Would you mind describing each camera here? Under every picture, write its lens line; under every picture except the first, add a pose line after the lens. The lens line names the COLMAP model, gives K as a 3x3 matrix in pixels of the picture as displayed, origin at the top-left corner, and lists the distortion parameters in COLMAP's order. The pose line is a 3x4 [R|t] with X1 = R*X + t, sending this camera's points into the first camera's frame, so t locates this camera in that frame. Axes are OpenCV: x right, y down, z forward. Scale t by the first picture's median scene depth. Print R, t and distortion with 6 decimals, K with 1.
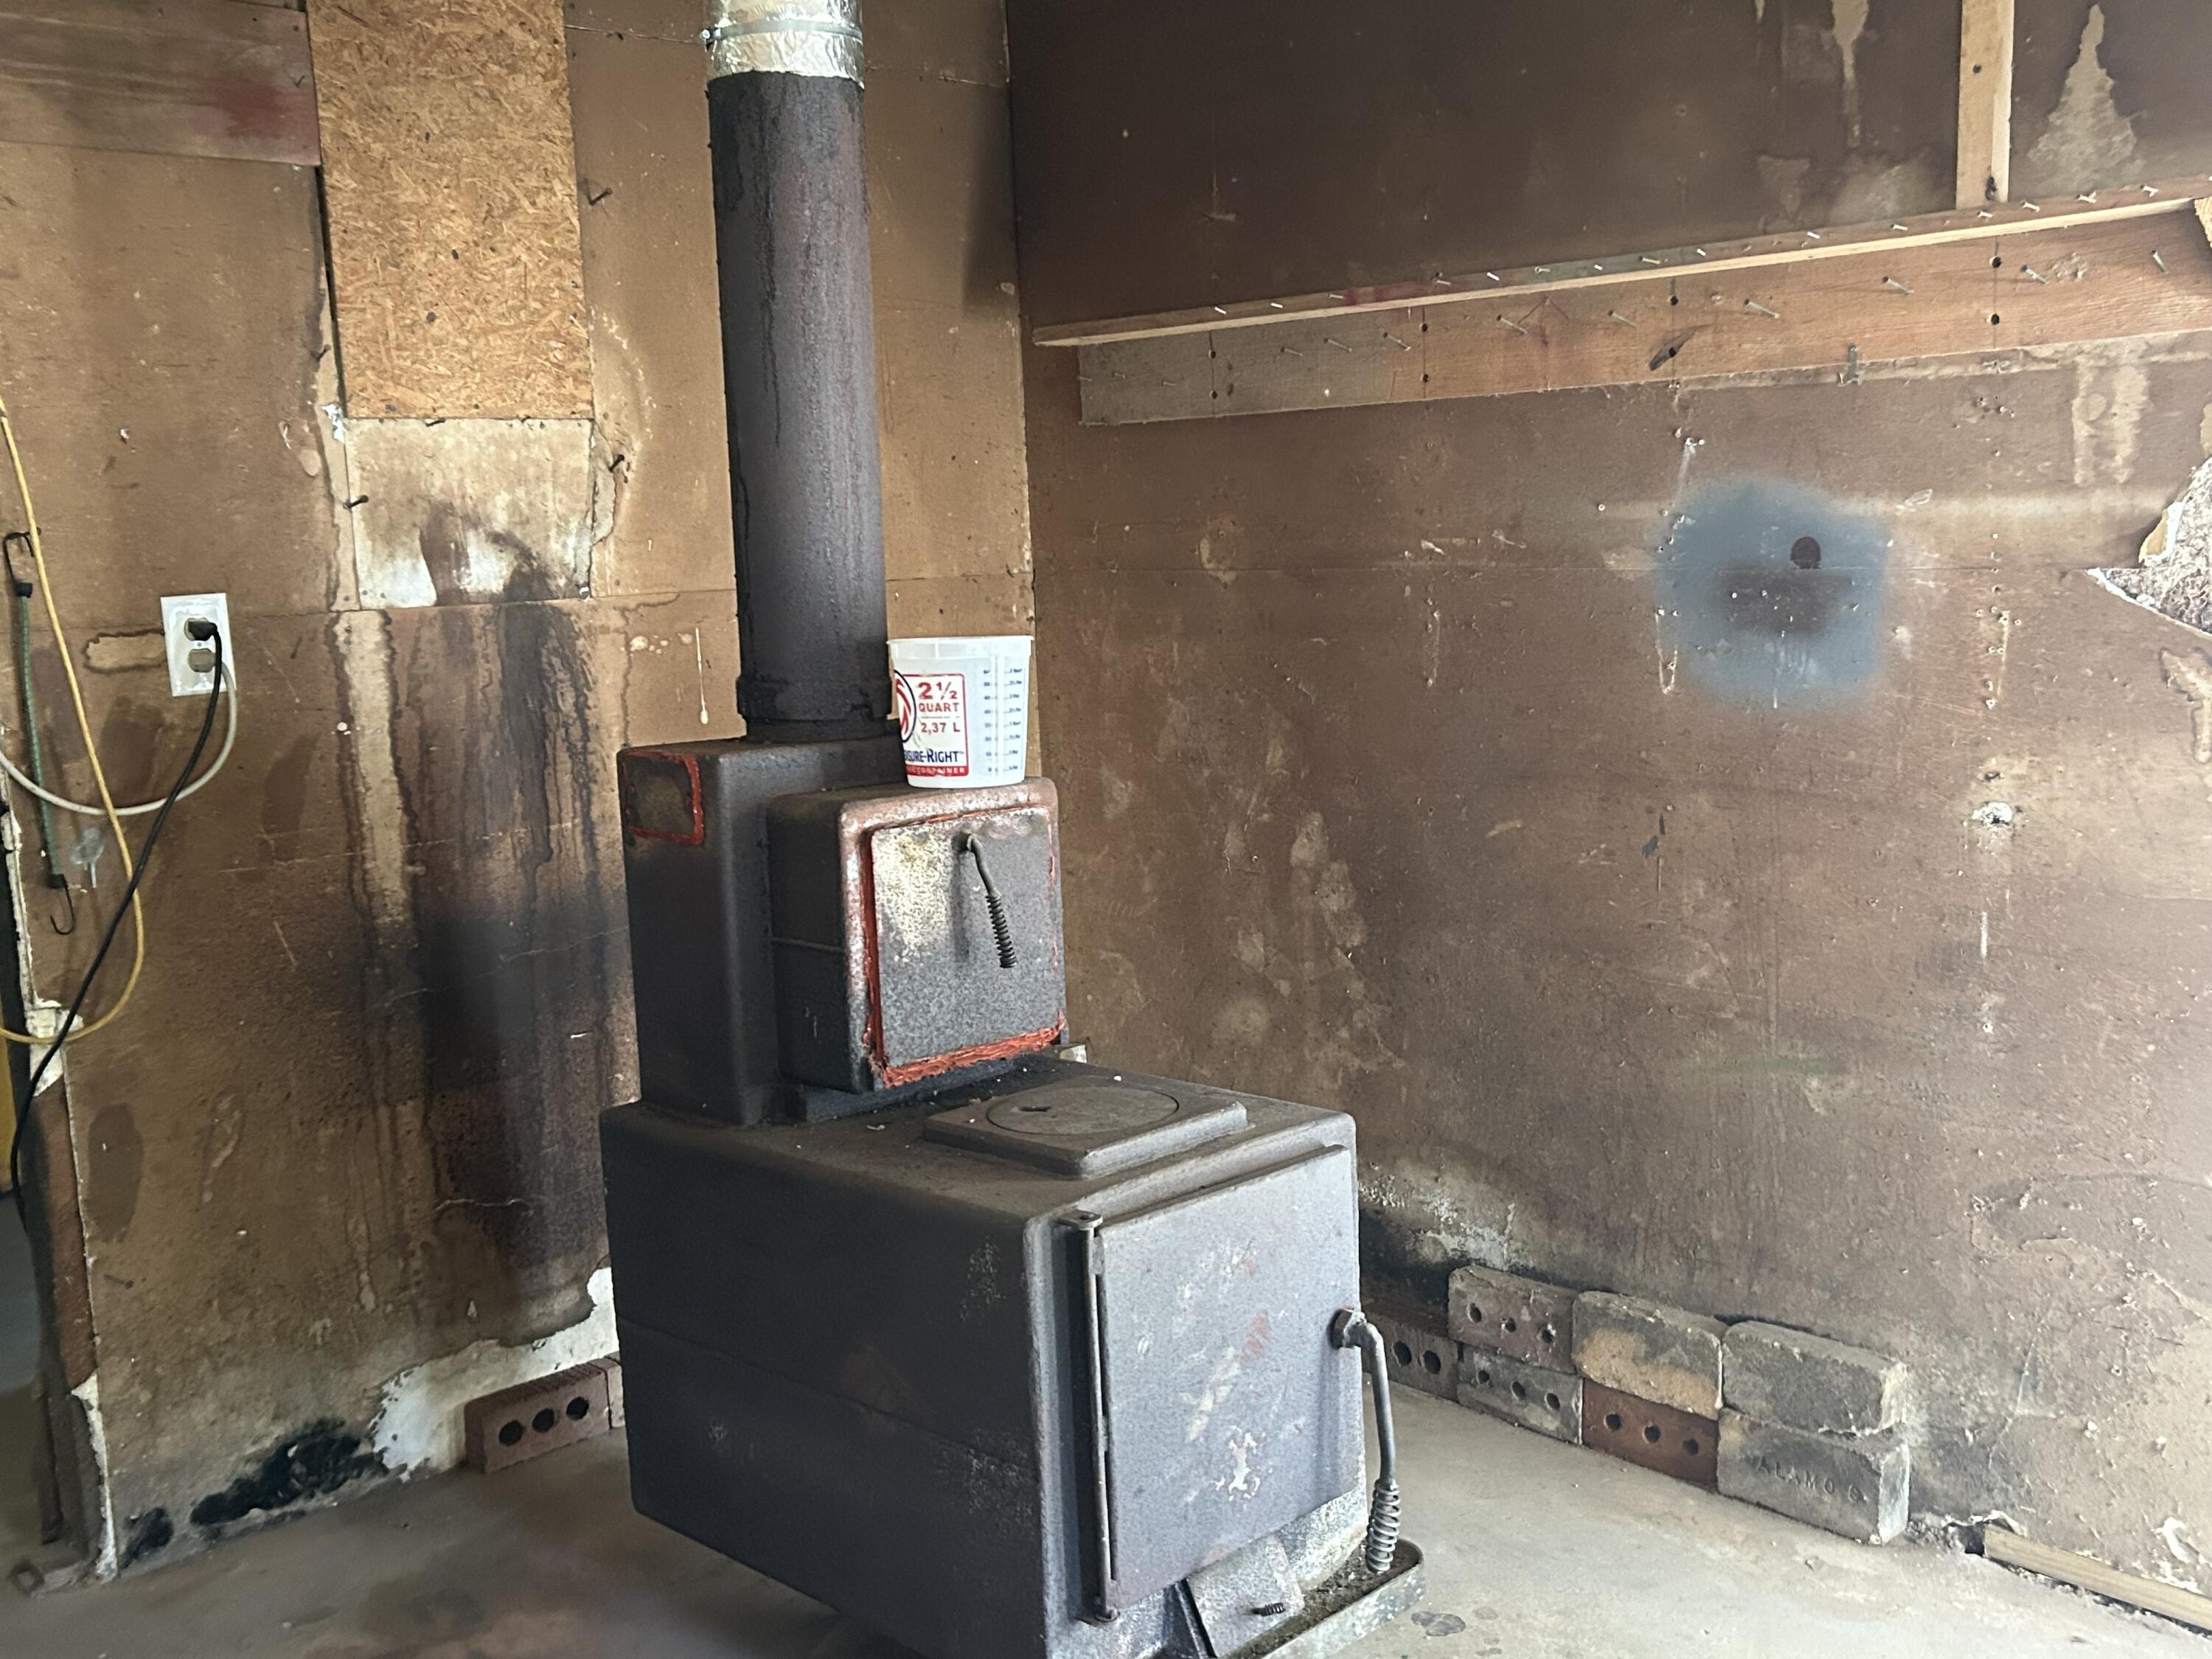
lens RADIAL K [[2194.2, 0, 1113.1], [0, 2194.2, 866.1], [0, 0, 1]] dist [0.015866, 0.005456]
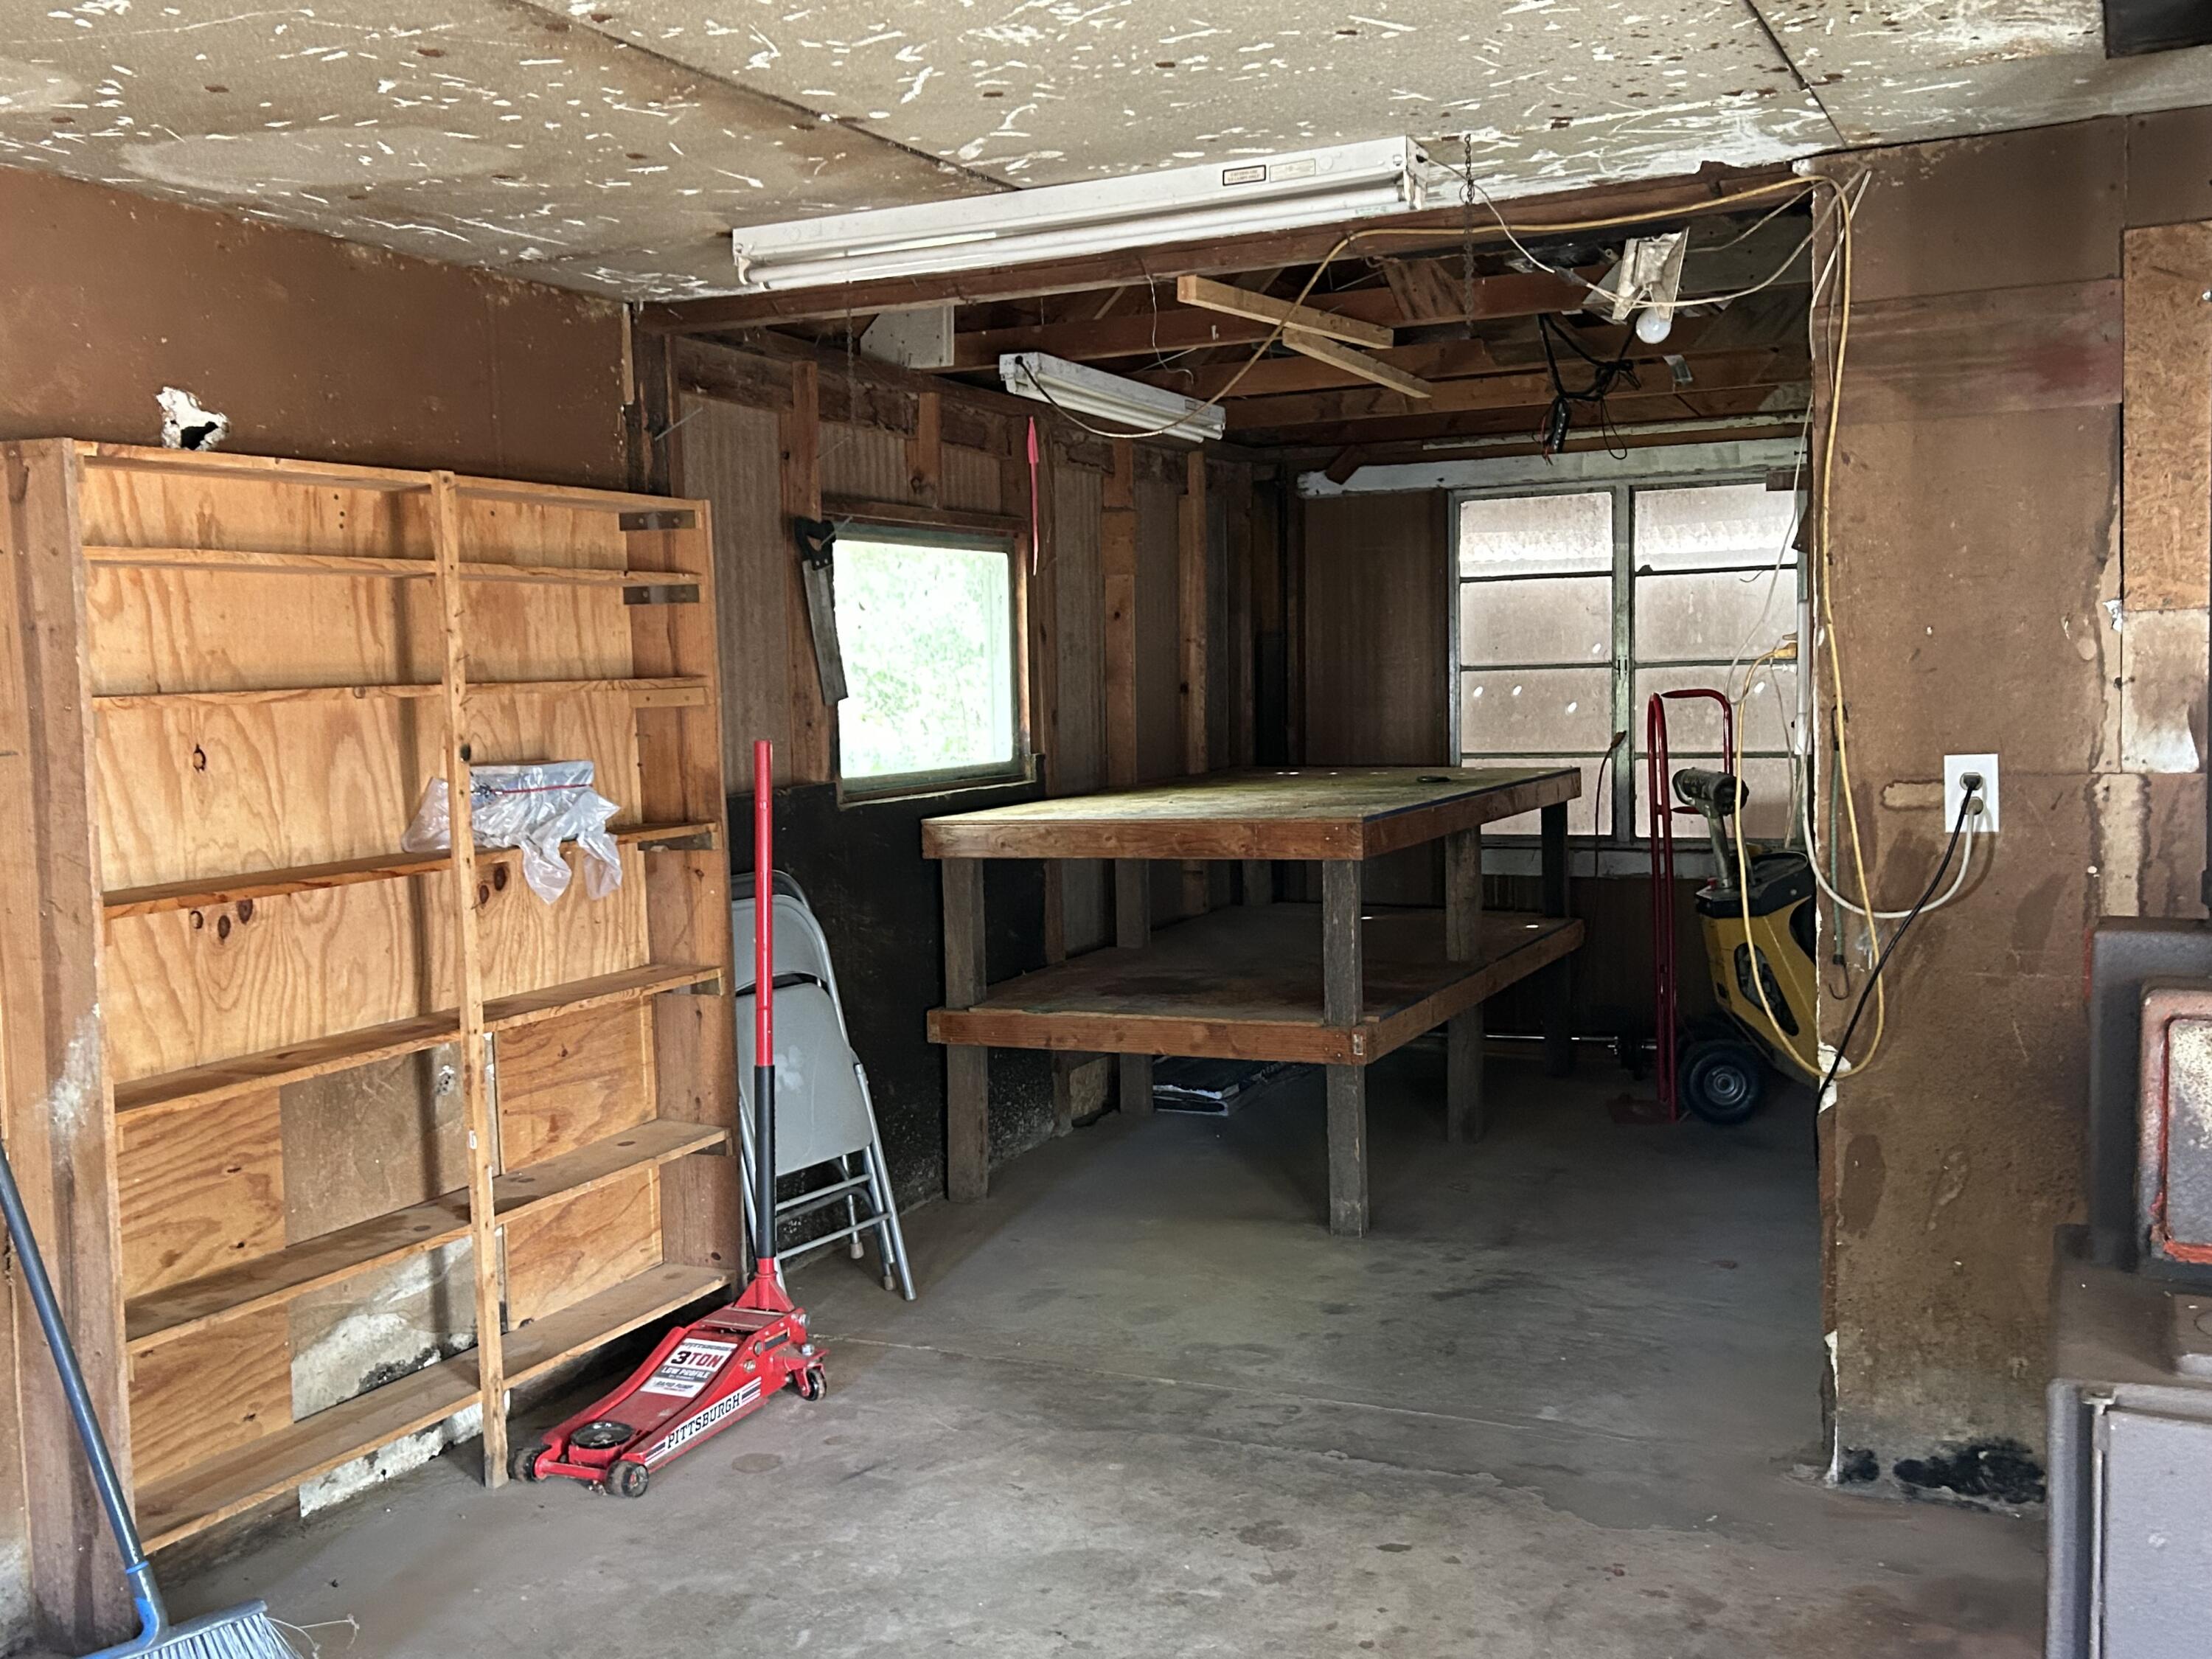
lens RADIAL K [[2194.2, 0, 1113.1], [0, 2194.2, 866.1], [0, 0, 1]] dist [0.015866, 0.005456]
pose [[0.335959, 0.110558, -0.935365, 0.590032], [-0.133177, 0.988686, 0.069026, -0.078530], [0.932414, 0.101379, 0.346882, 0.101239]]
